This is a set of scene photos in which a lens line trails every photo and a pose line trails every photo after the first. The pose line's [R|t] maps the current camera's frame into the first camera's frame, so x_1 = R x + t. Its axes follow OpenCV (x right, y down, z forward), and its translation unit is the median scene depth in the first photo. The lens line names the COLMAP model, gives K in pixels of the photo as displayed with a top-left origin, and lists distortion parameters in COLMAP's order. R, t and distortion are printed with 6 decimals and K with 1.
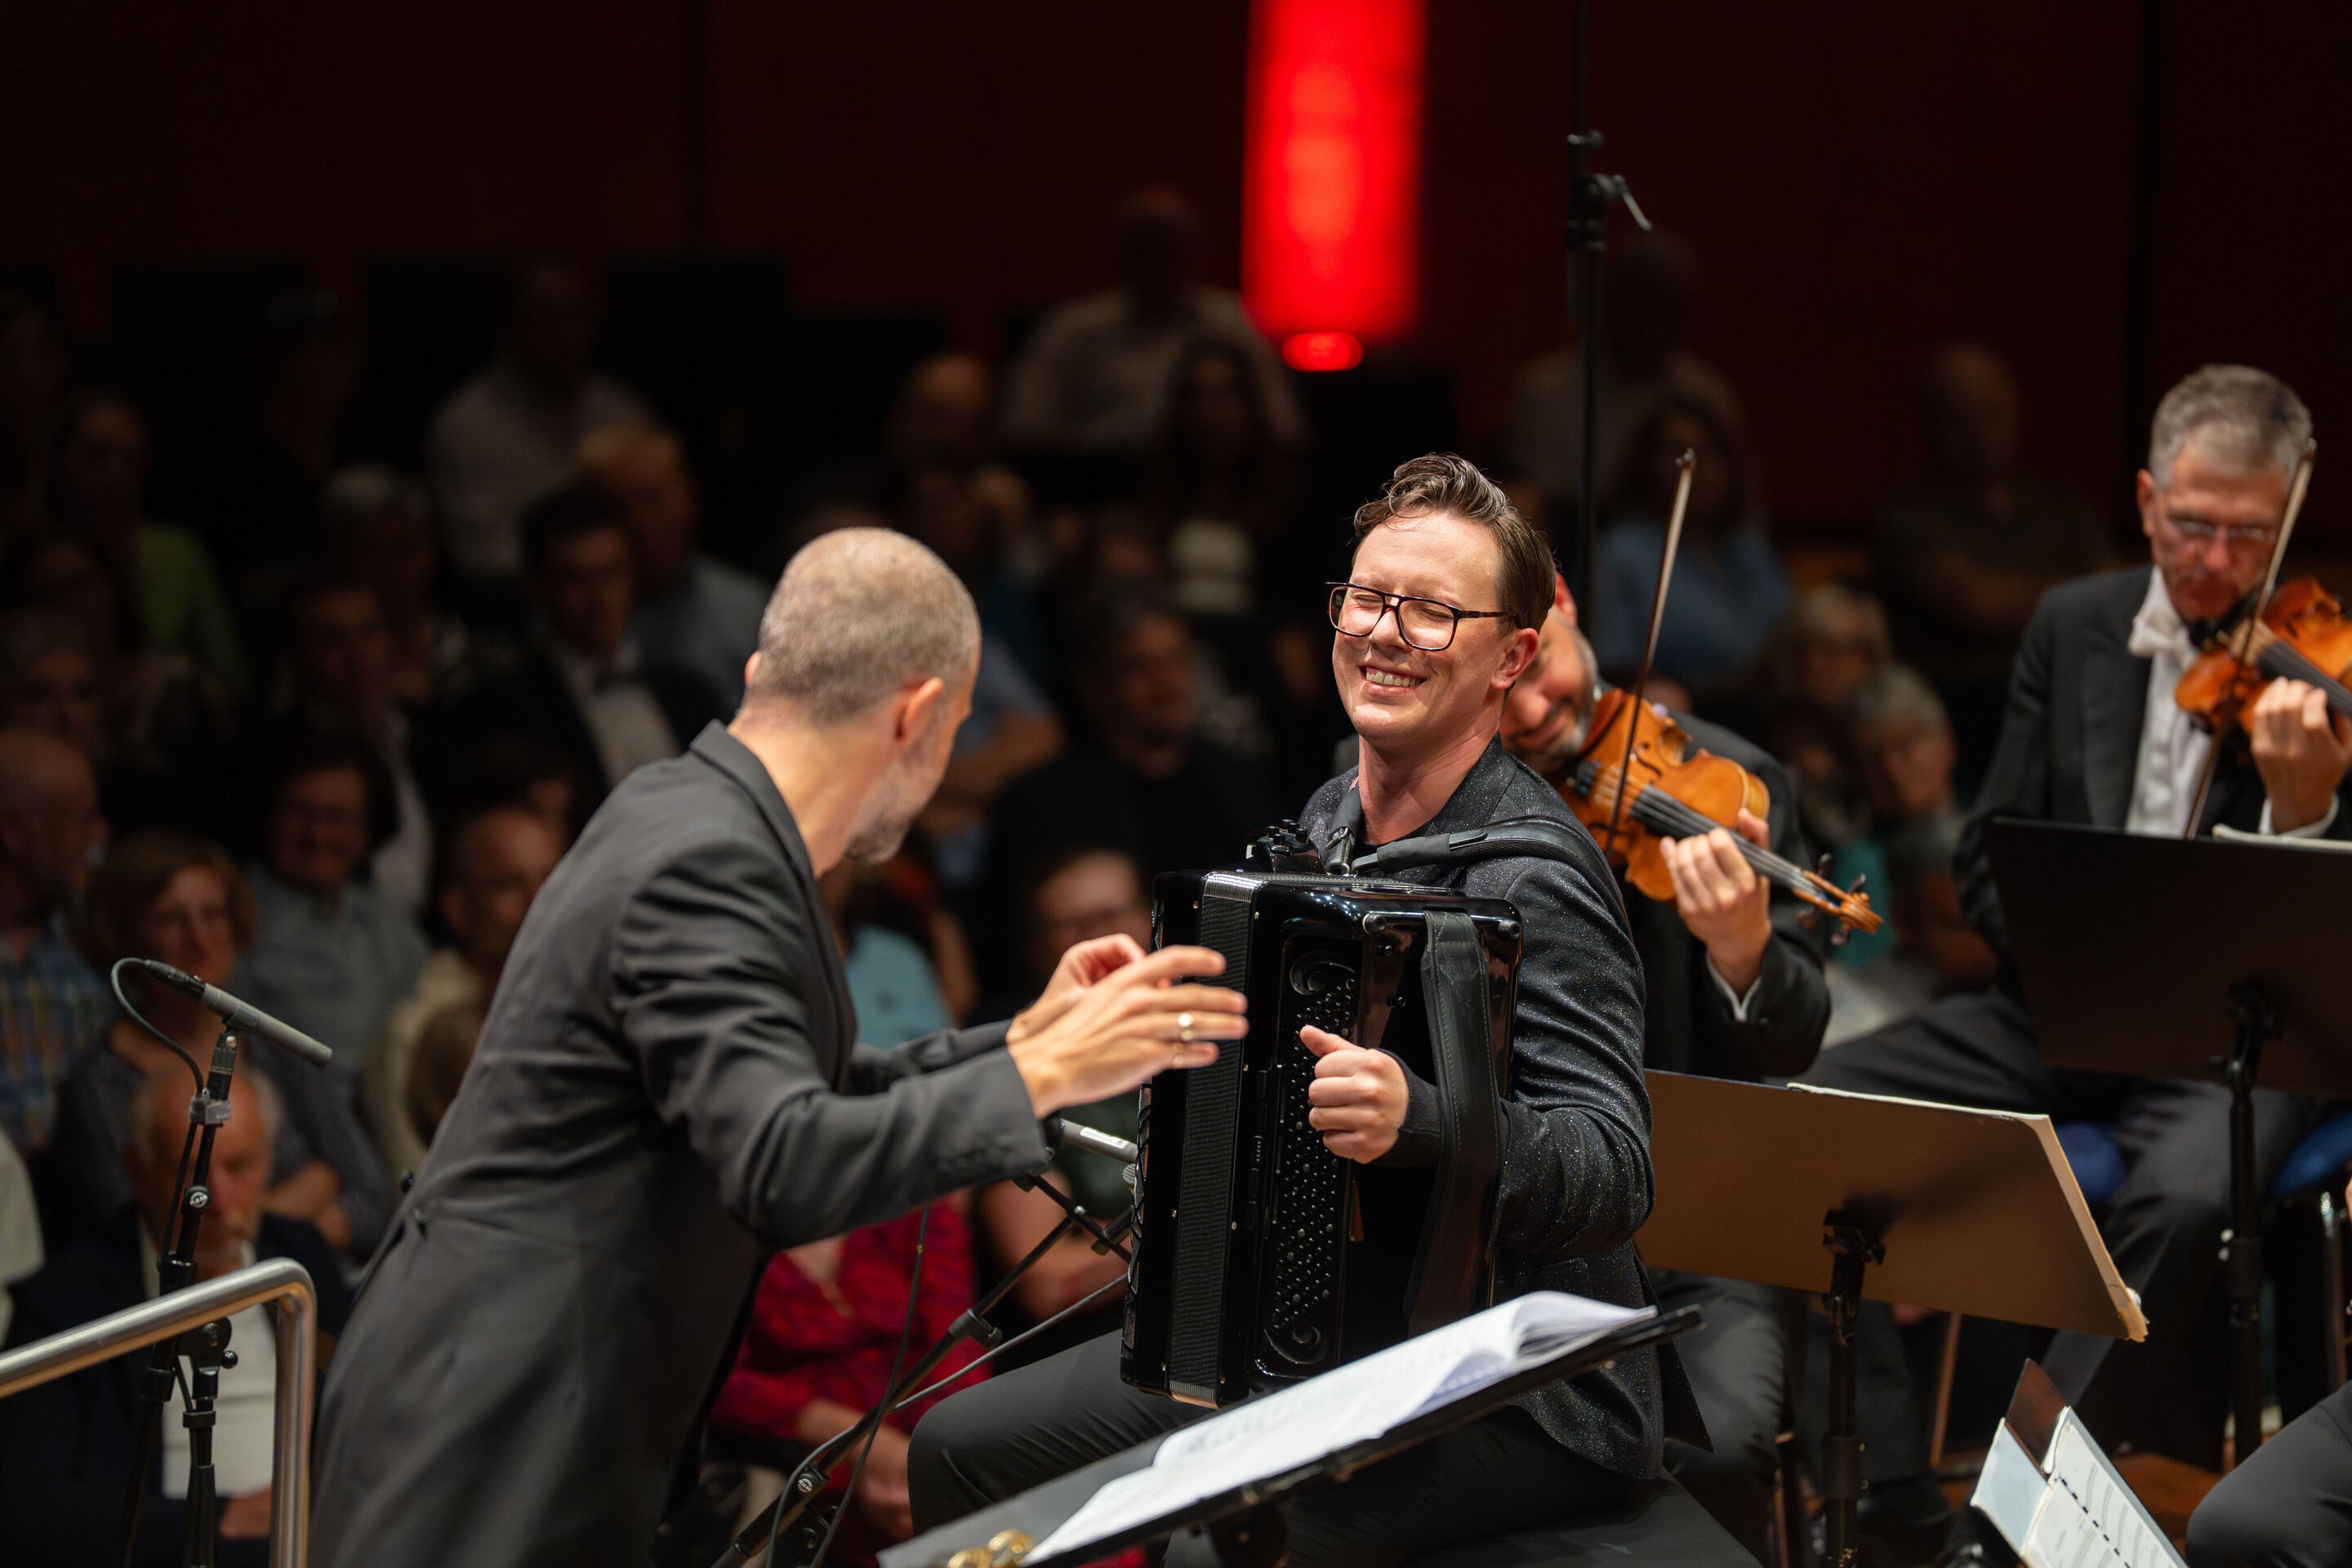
lens RADIAL K [[7325.1, 0, 1296.7], [0, 7325.1, 787.3], [0, 0, 1]] dist [1.025566, 0.528967]
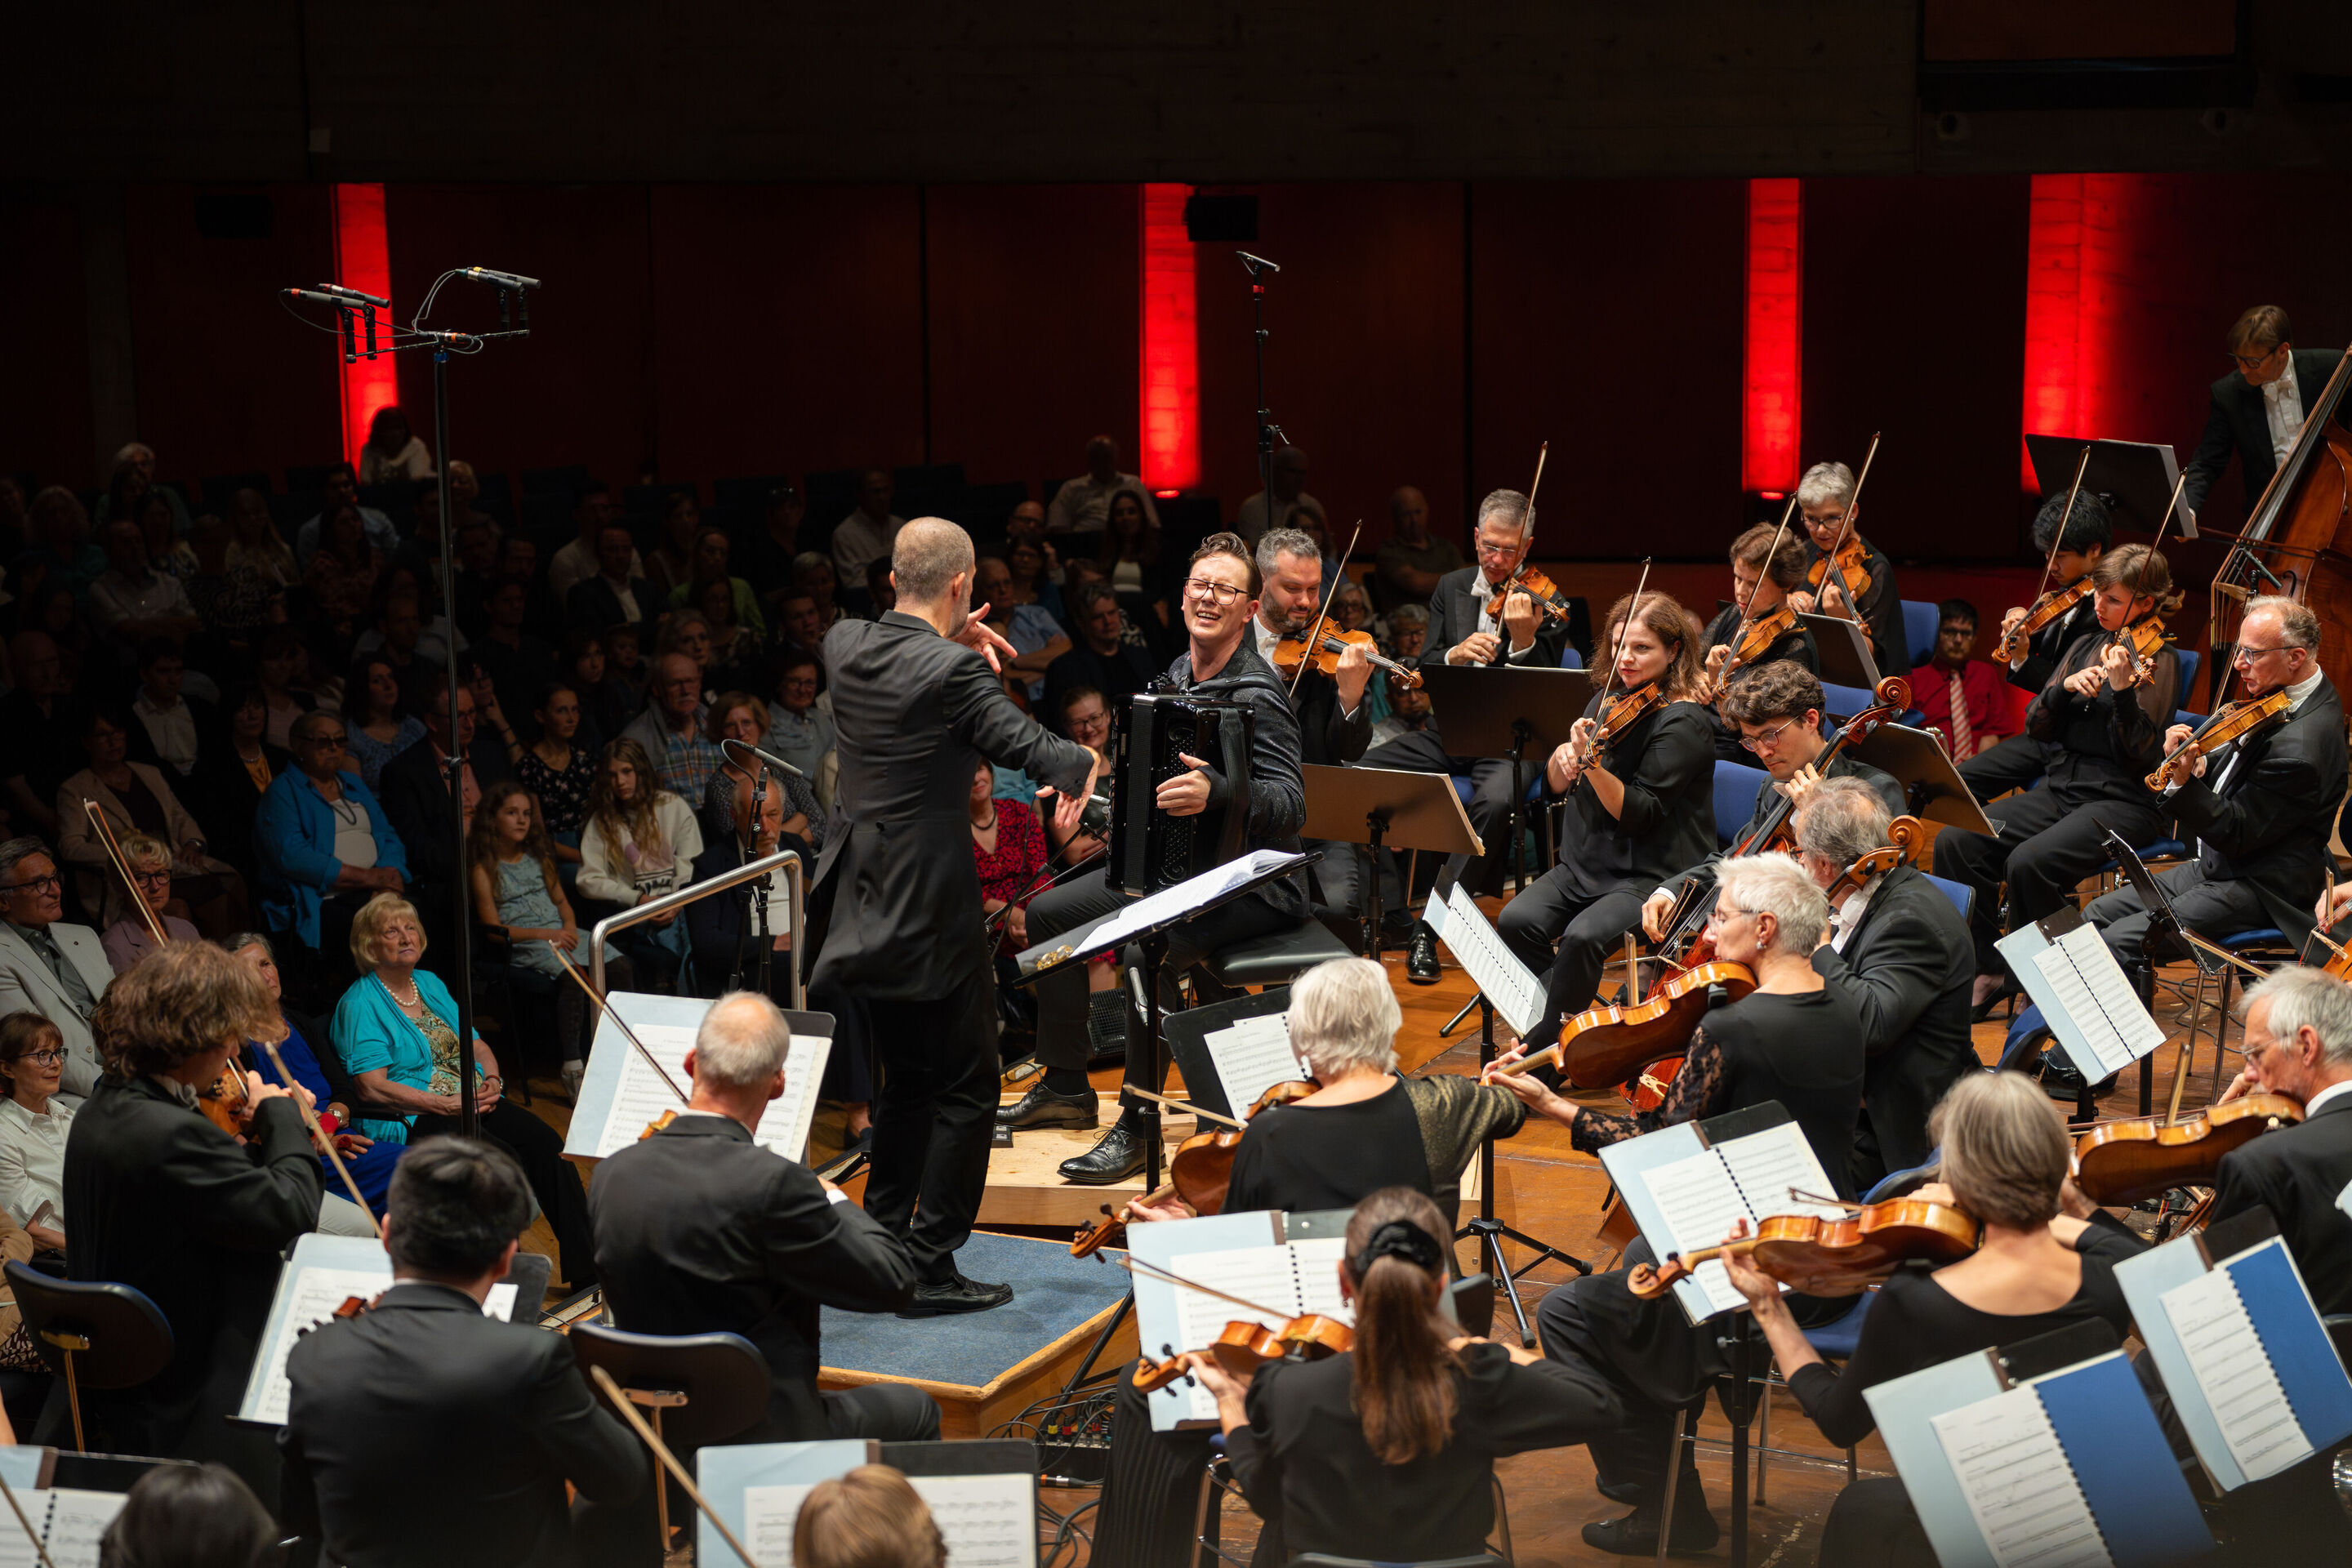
lens RADIAL K [[7325.1, 0, 1296.7], [0, 7325.1, 787.3], [0, 0, 1]] dist [1.025566, 0.528967]
pose [[0.998932, -0.032874, -0.032473, 0.130821], [0.033300, 0.999365, 0.012676, 0.013772], [0.032036, -0.013744, 0.999392, -1.612337]]
